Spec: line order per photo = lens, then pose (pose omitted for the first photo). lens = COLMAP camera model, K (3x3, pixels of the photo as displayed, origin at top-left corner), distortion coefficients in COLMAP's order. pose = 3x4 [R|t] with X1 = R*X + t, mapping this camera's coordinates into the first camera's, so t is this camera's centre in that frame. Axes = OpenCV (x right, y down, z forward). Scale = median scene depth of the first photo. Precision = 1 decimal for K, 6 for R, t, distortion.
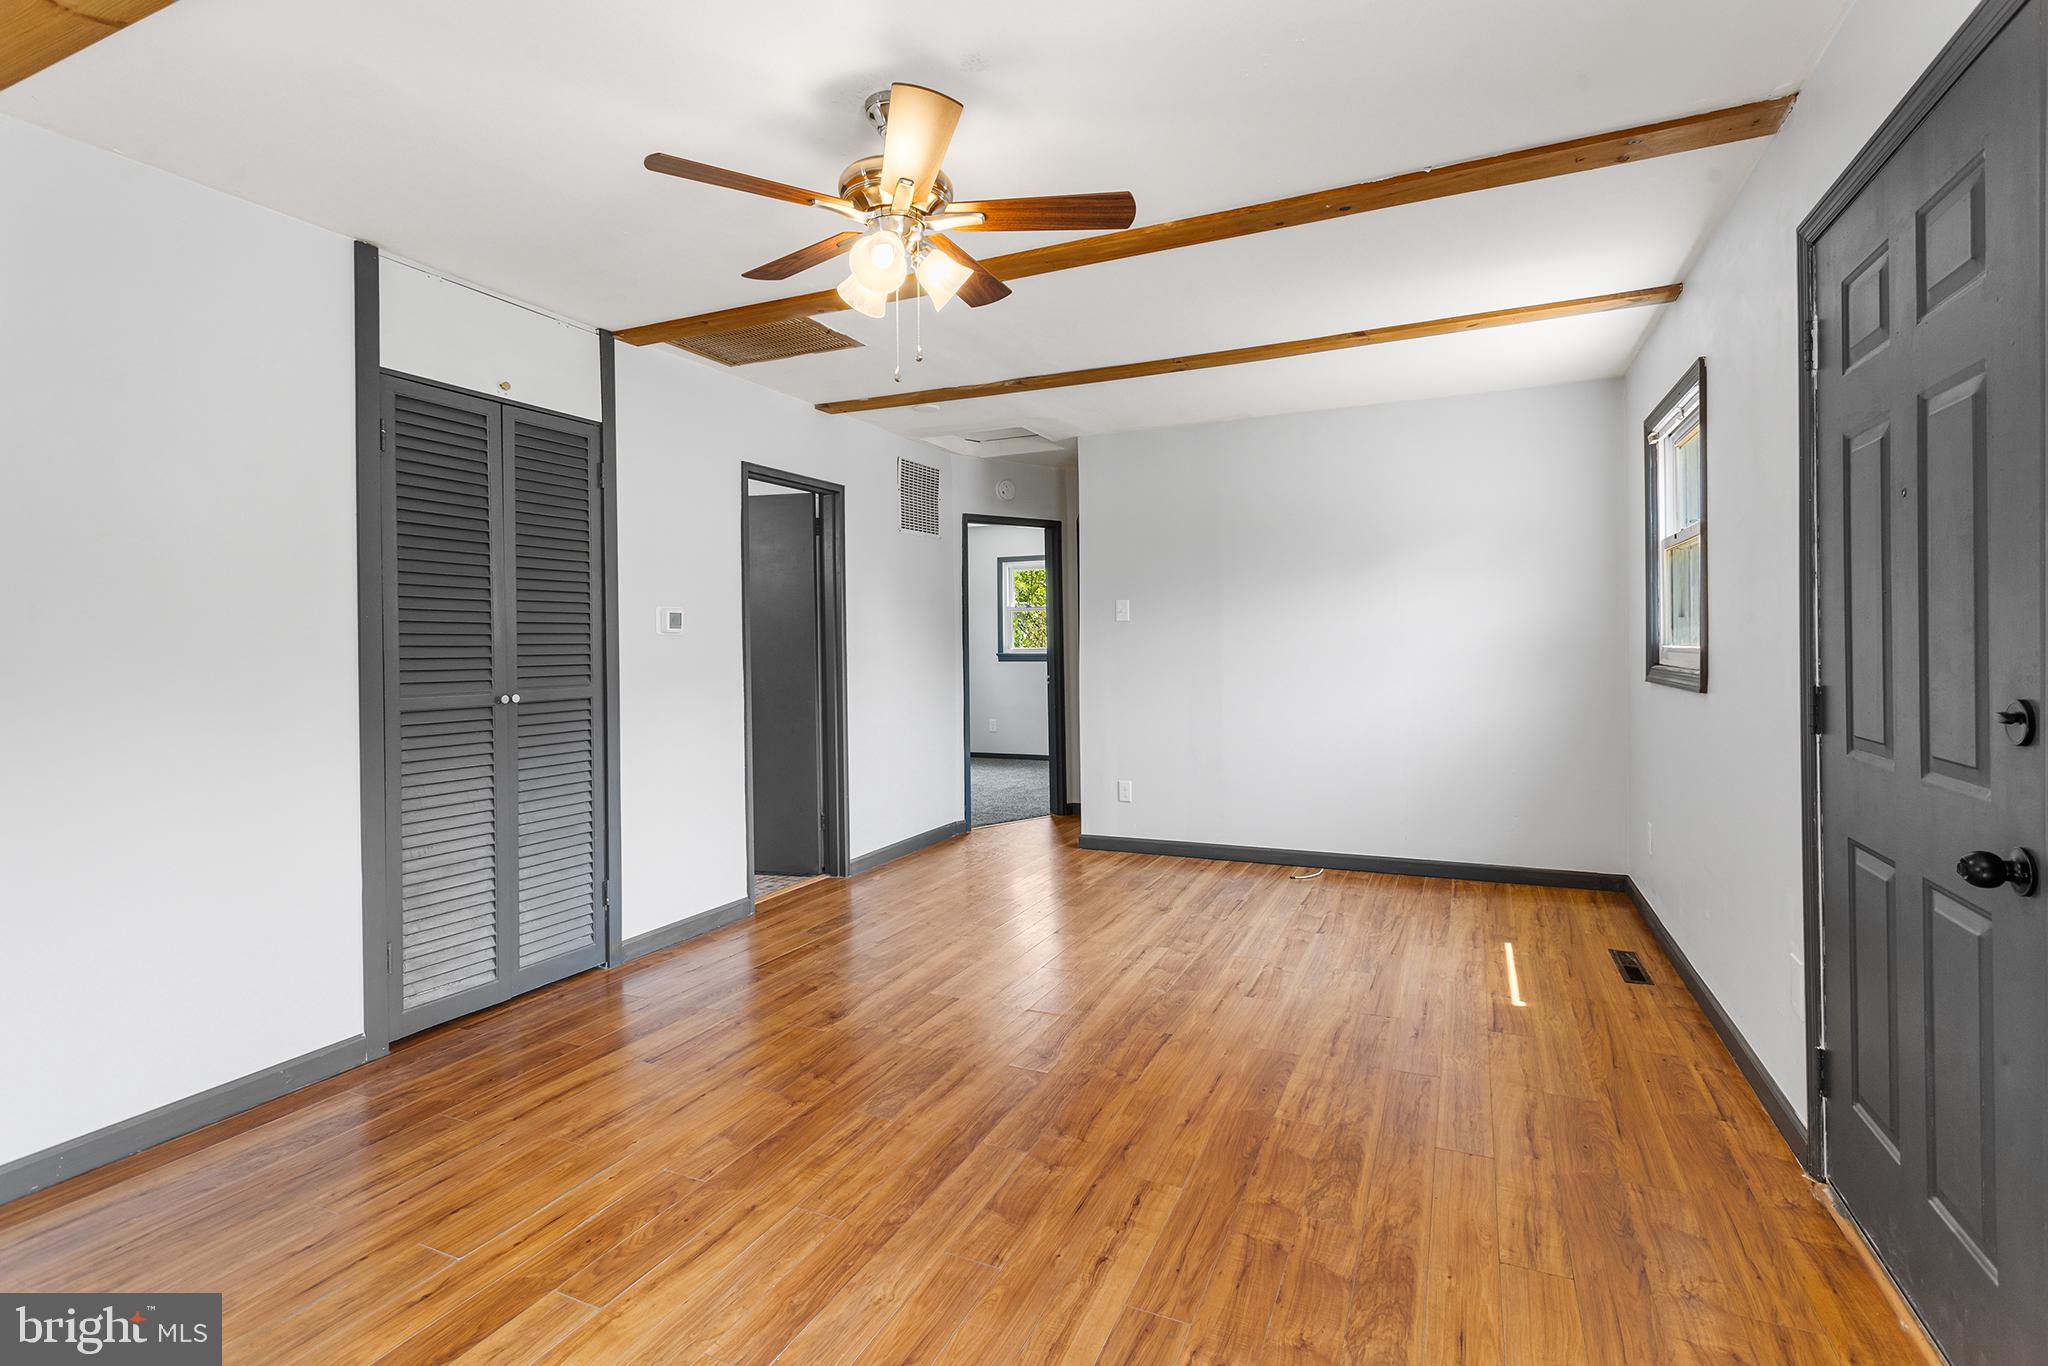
lens RADIAL K [[1004.5, 0, 1029.6], [0, 1004.5, 642.7], [0, 0, 1]] dist [0.000108, 0.000321]
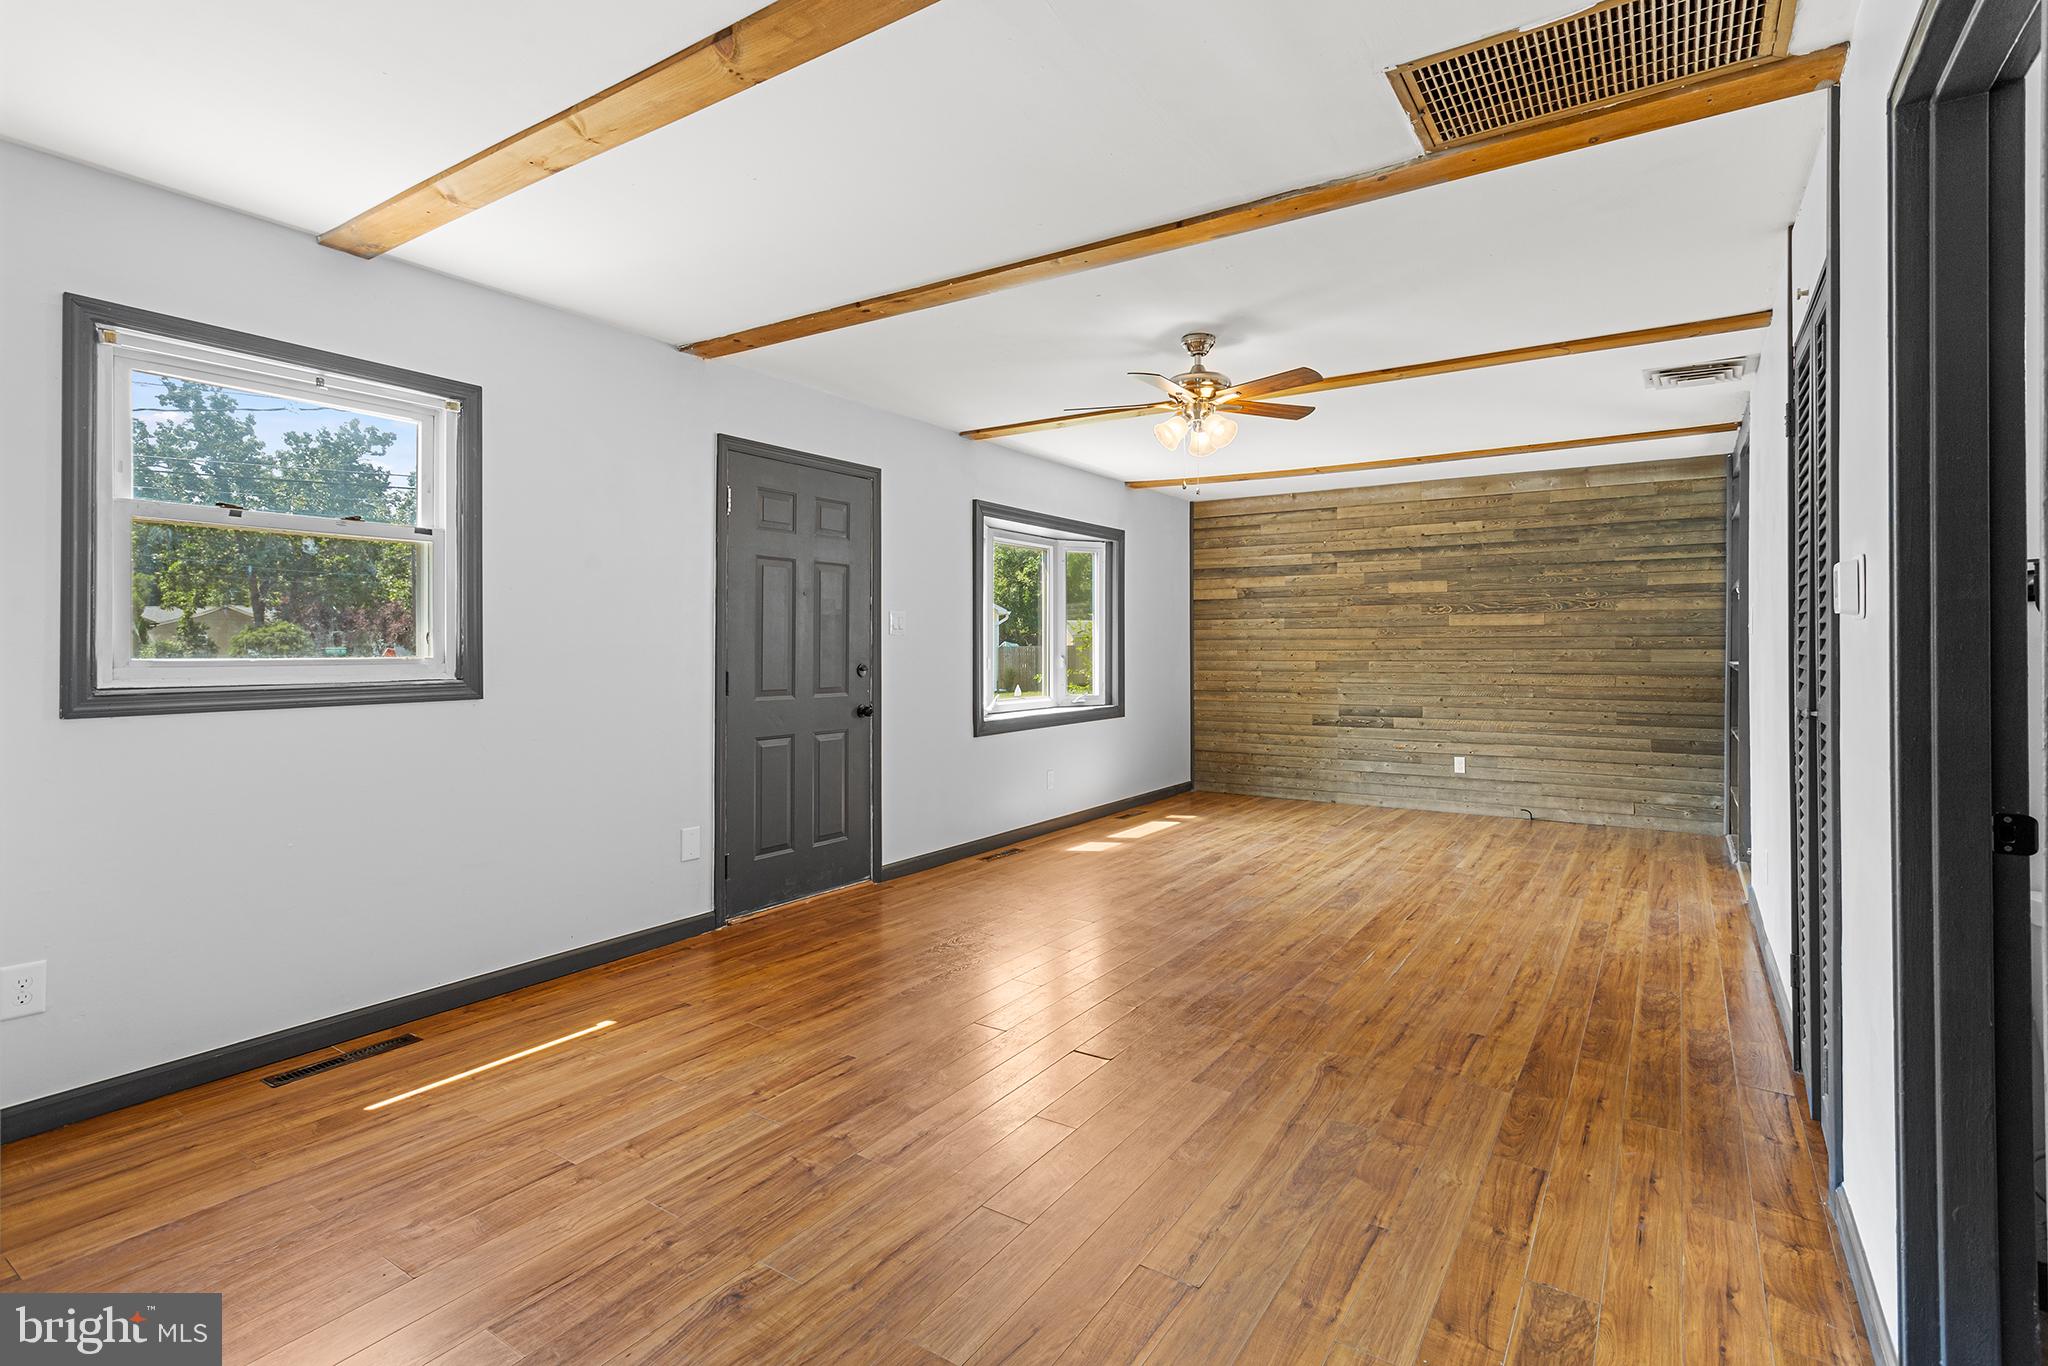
lens RADIAL K [[994.4, 0, 995.7], [0, 994.4, 628.8], [0, 0, 1]] dist [0.003071, 0.000893]
pose [[-0.982629, 0.014902, 0.184981, -0.074137], [0.011659, 0.999759, -0.018610, 0.000403], [-0.185214, -0.016130, -0.982566, 1.981477]]
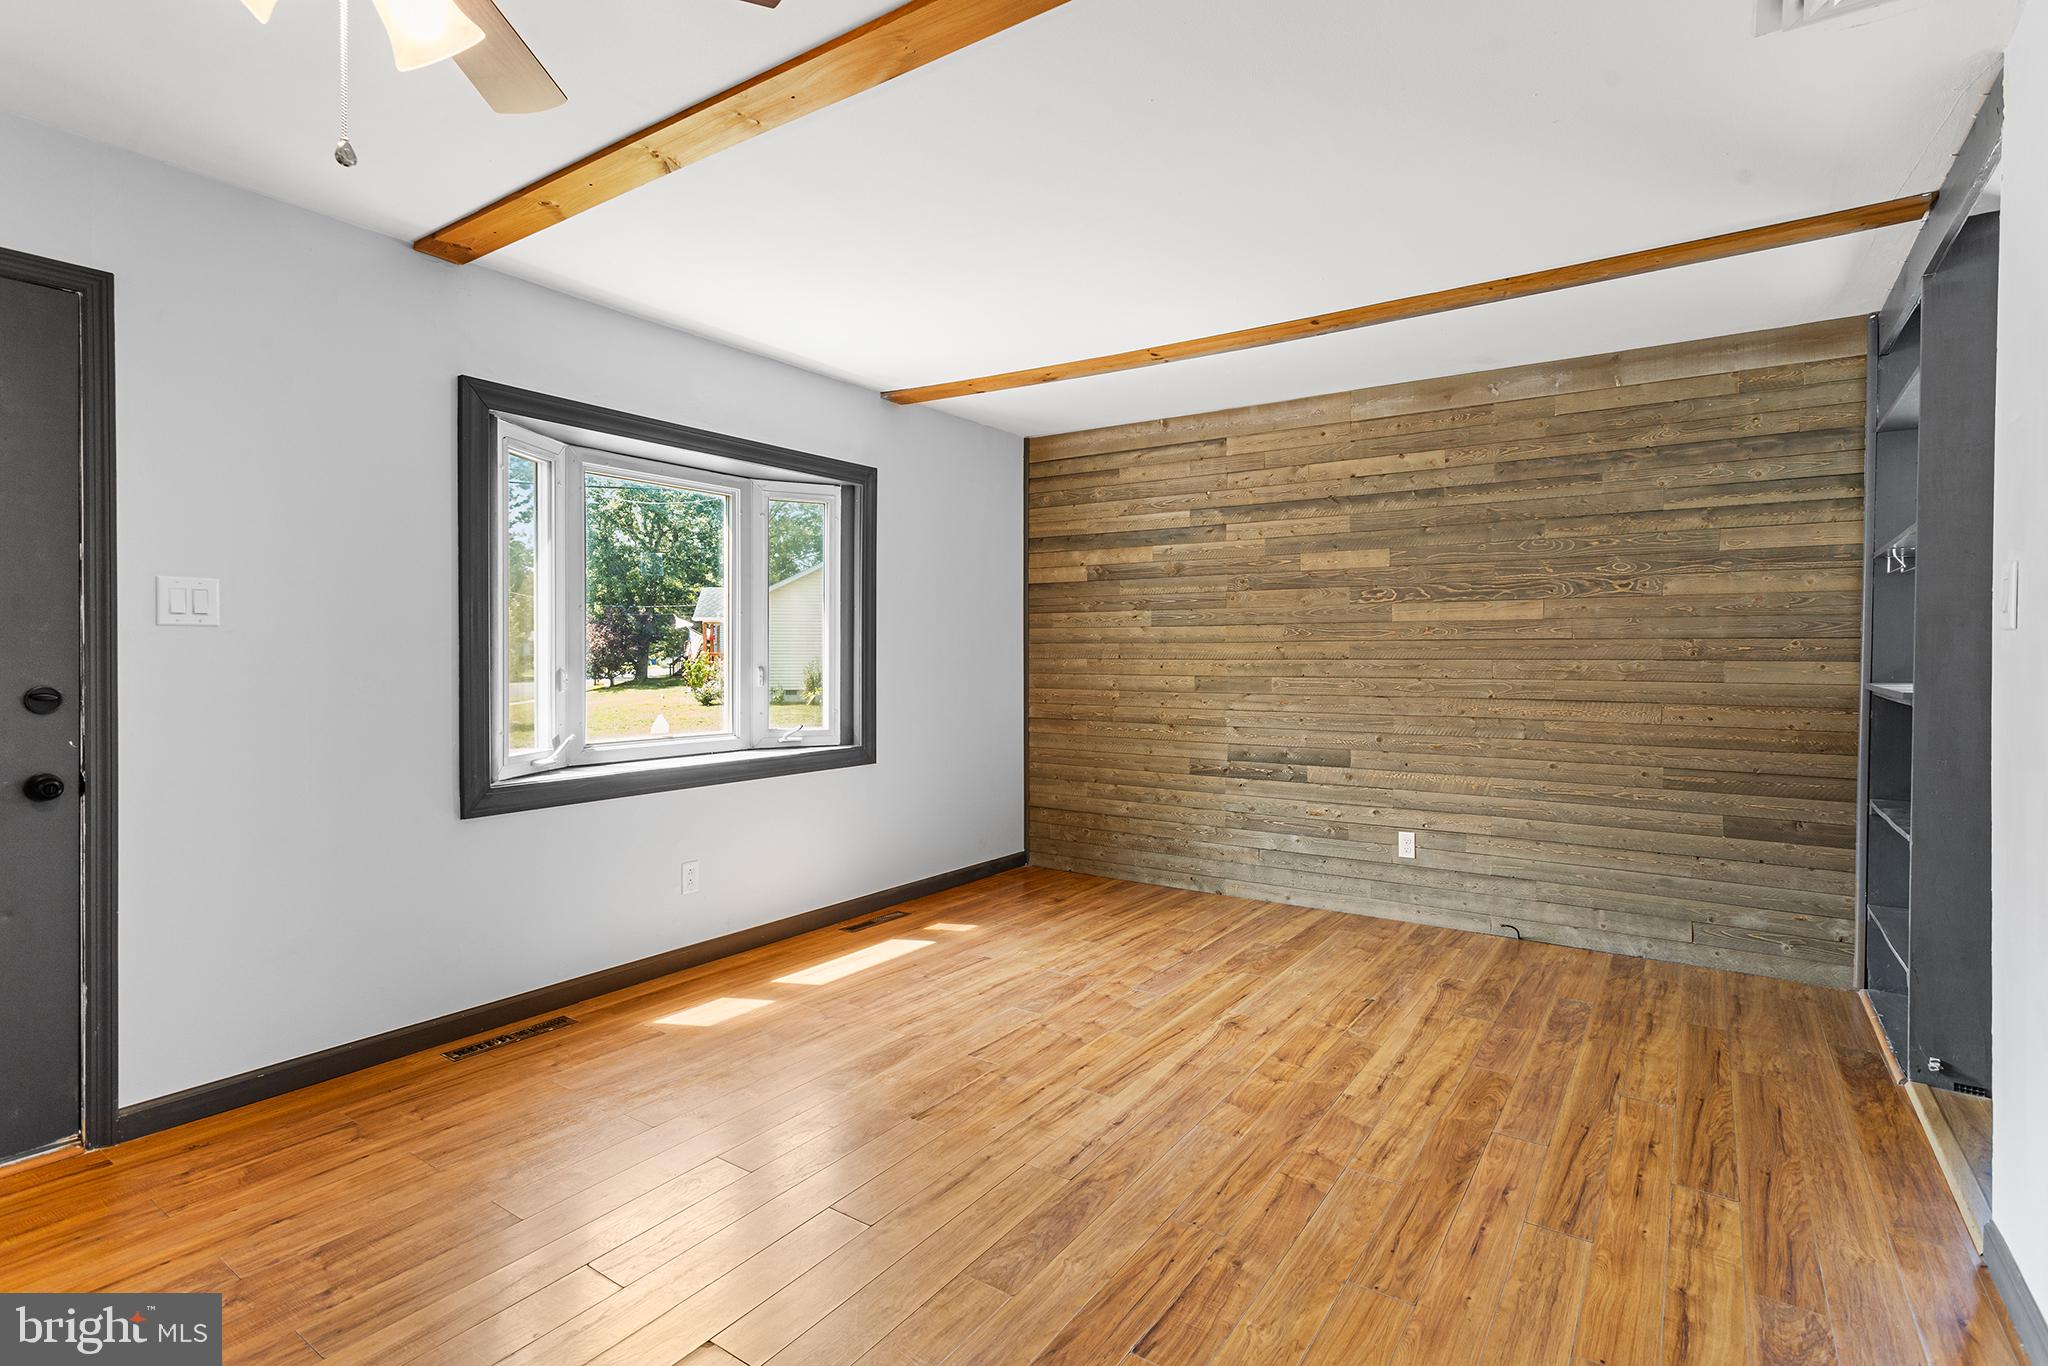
lens RADIAL K [[977.5, 0, 1020.5], [0, 977.5, 645.1], [0, 0, 1]] dist [-0.001113, 0.006100]
pose [[-0.979866, 0.008668, 0.199467, -0.426940], [0.007080, 0.999937, -0.008669, 0.005413], [-0.199529, -0.007082, -0.979866, 1.034864]]
